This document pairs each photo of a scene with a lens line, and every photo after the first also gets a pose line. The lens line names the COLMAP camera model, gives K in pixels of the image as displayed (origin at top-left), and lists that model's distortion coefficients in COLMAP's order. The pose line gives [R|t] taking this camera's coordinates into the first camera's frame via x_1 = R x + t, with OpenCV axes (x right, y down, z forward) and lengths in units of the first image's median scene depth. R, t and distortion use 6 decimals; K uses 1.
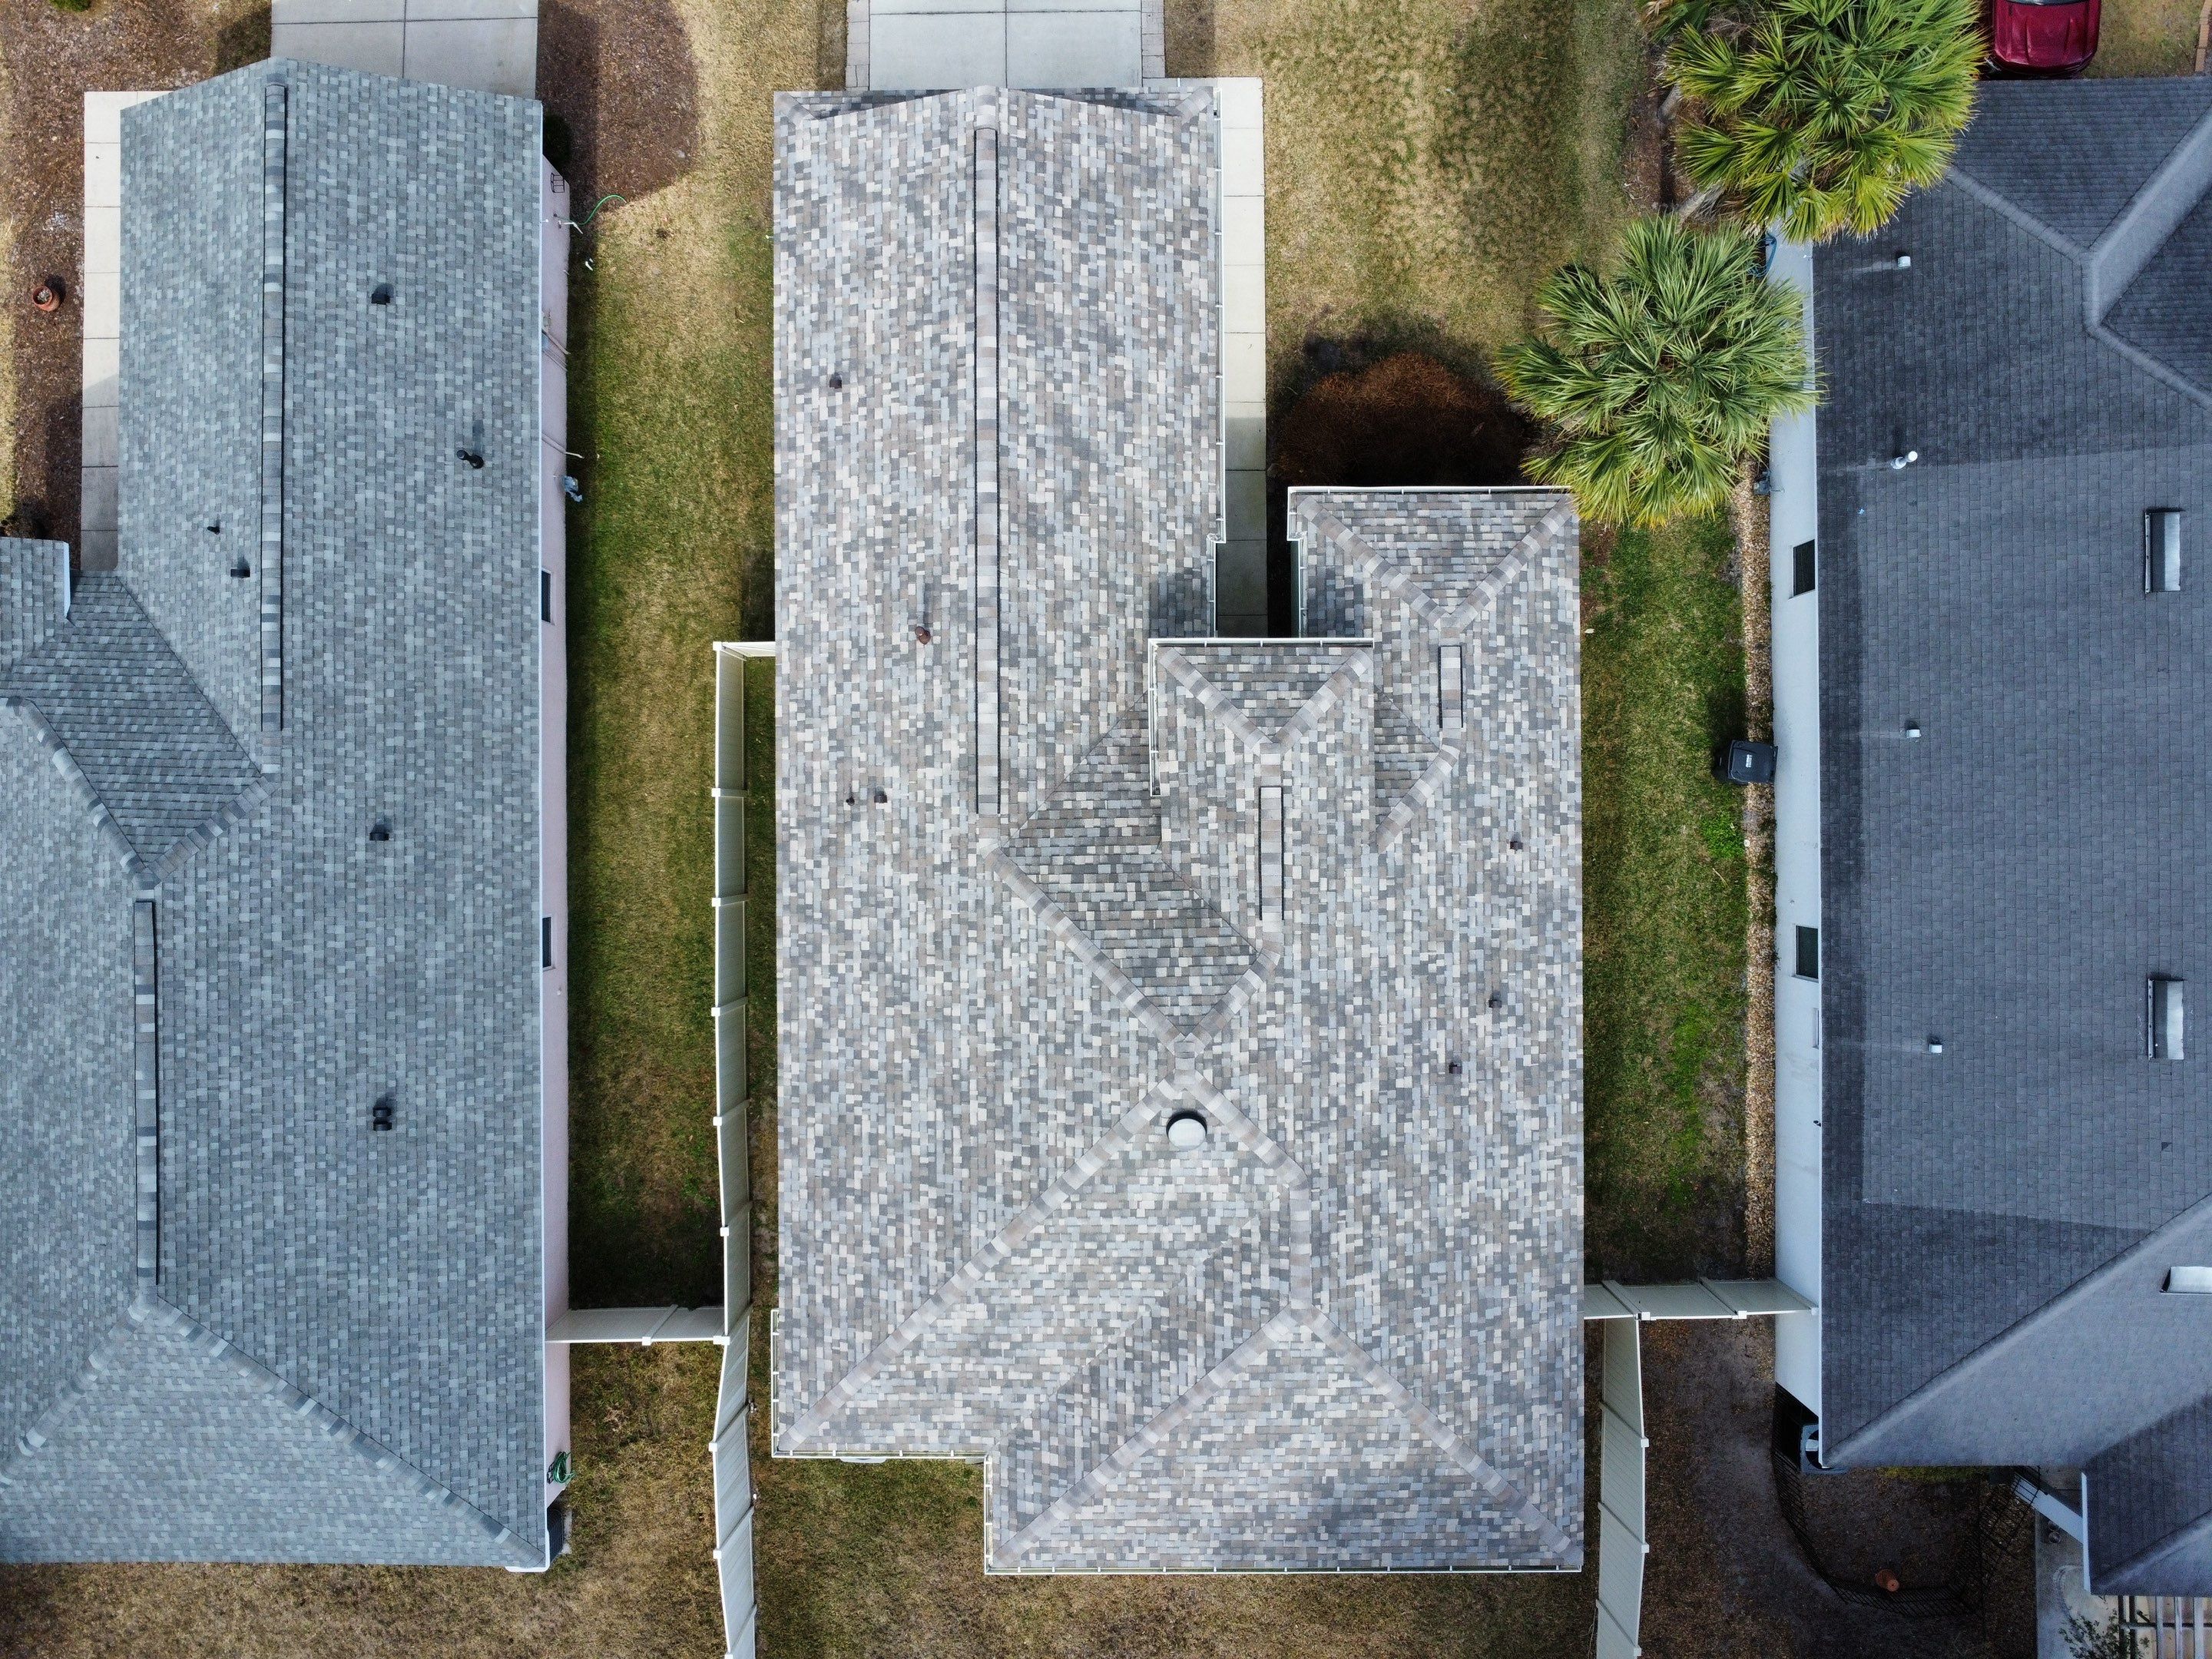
lens RADIAL K [[1602.0, 0, 1094.8], [0, 1602.0, 818.4], [0, 0, 1]] dist [-0.023813, -0.017643]
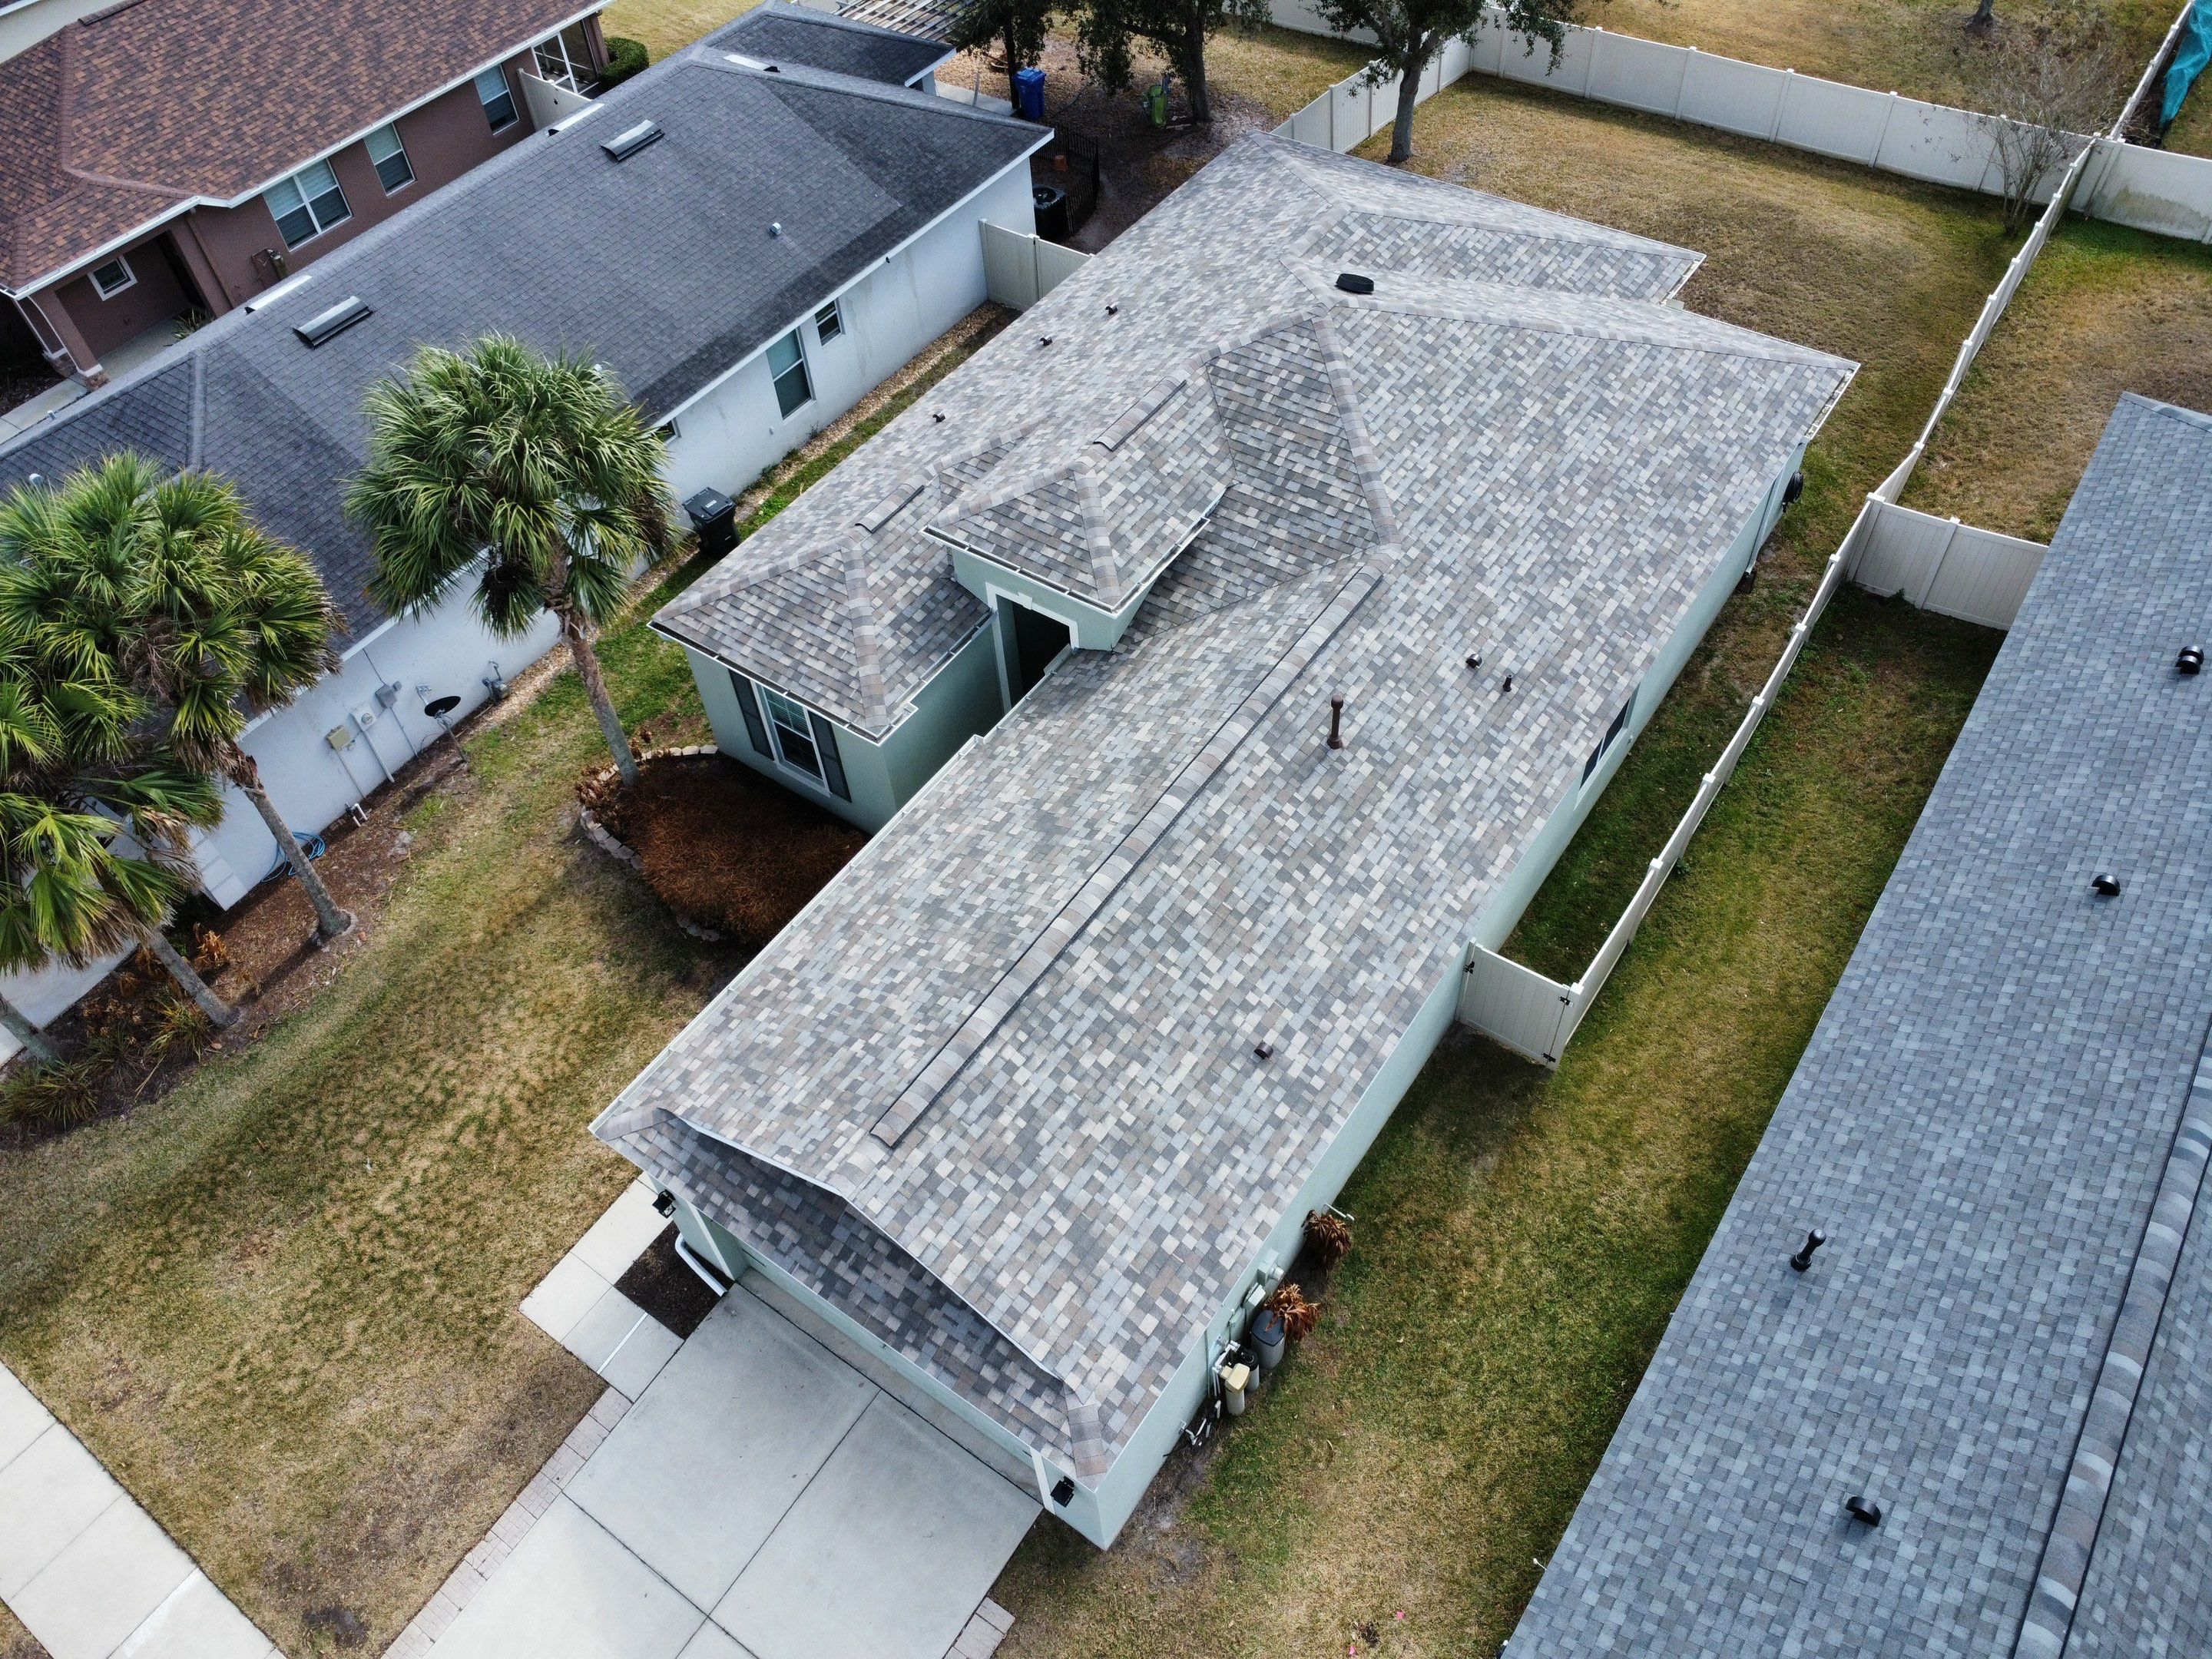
lens RADIAL K [[1602.0, 0, 1093.6], [0, 1602.0, 822.7], [0, 0, 1]] dist [-0.023813, -0.017643]
pose [[-0.810937, -0.408732, 0.418711, -0.365612], [0.581512, -0.642442, 0.499111, -0.619955], [0.064995, 0.648233, 0.758663, 0.391304]]
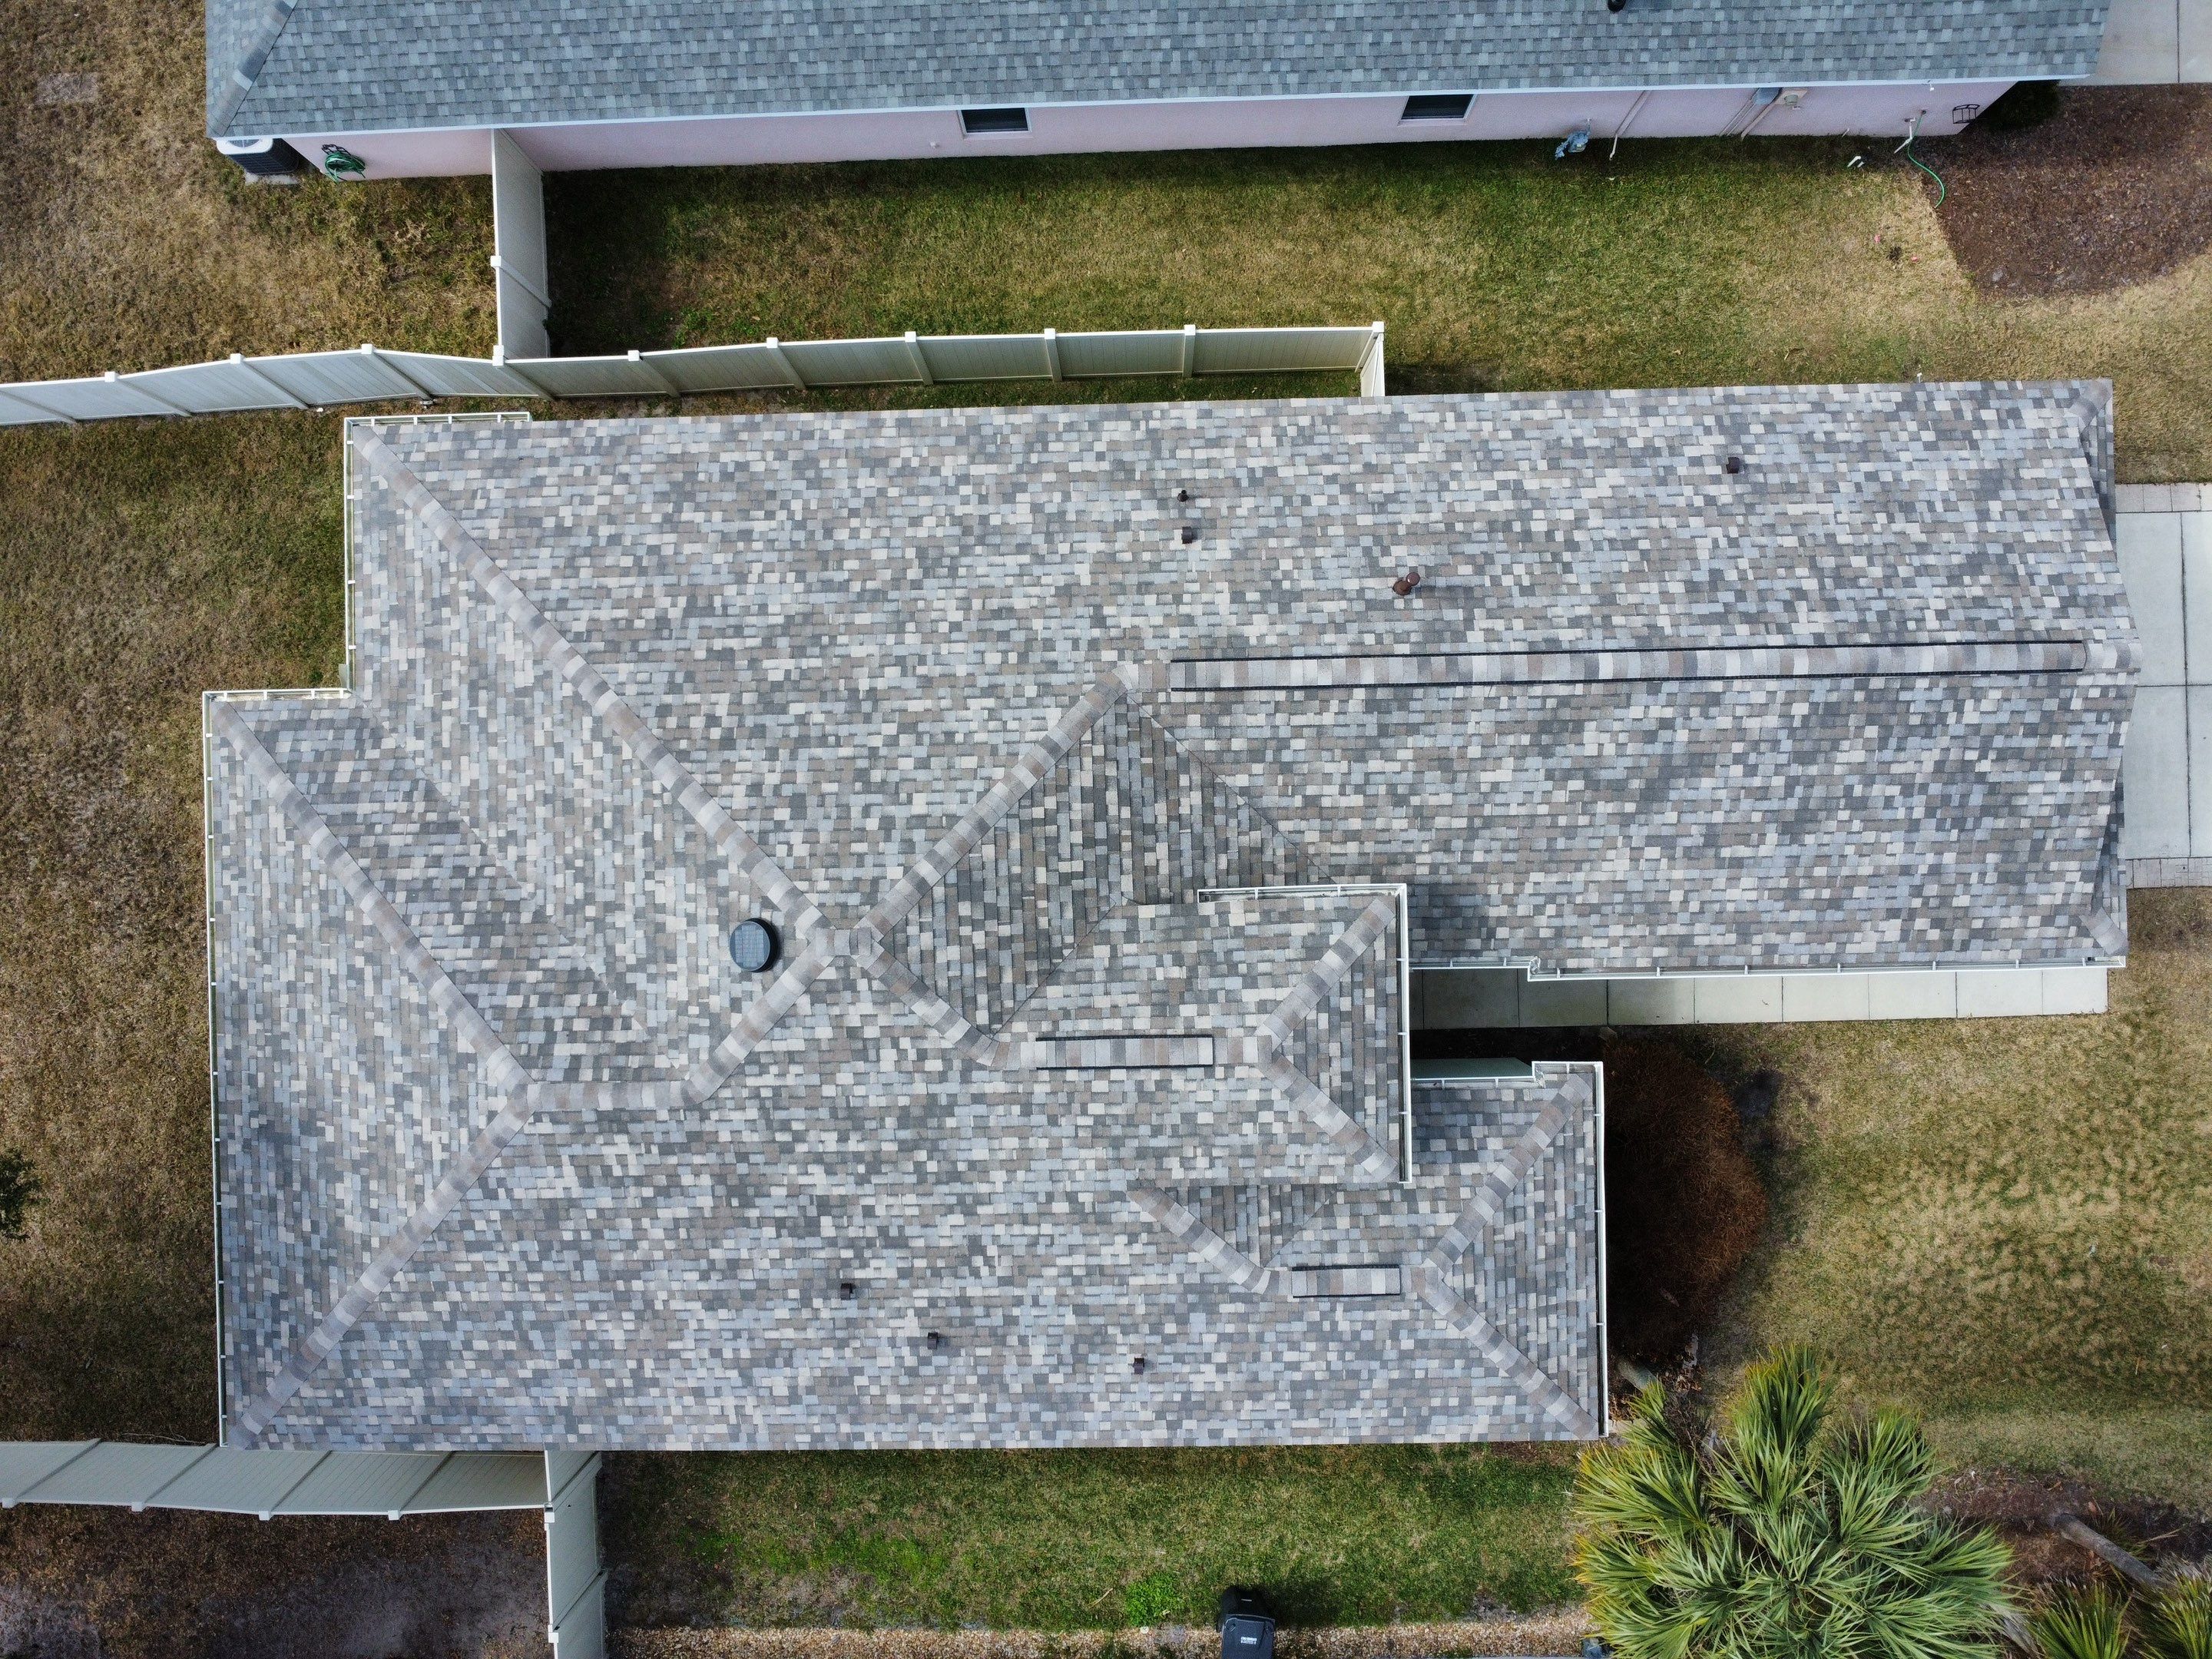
lens RADIAL K [[1602.0, 0, 1095.9], [0, 1602.0, 817.9], [0, 0, 1]] dist [-0.023813, -0.017643]
pose [[0.016193, 0.999859, 0.004467, -0.003172], [-0.999350, 0.016040, 0.032292, 0.008866], [0.032216, -0.004987, 0.999468, 0.236985]]
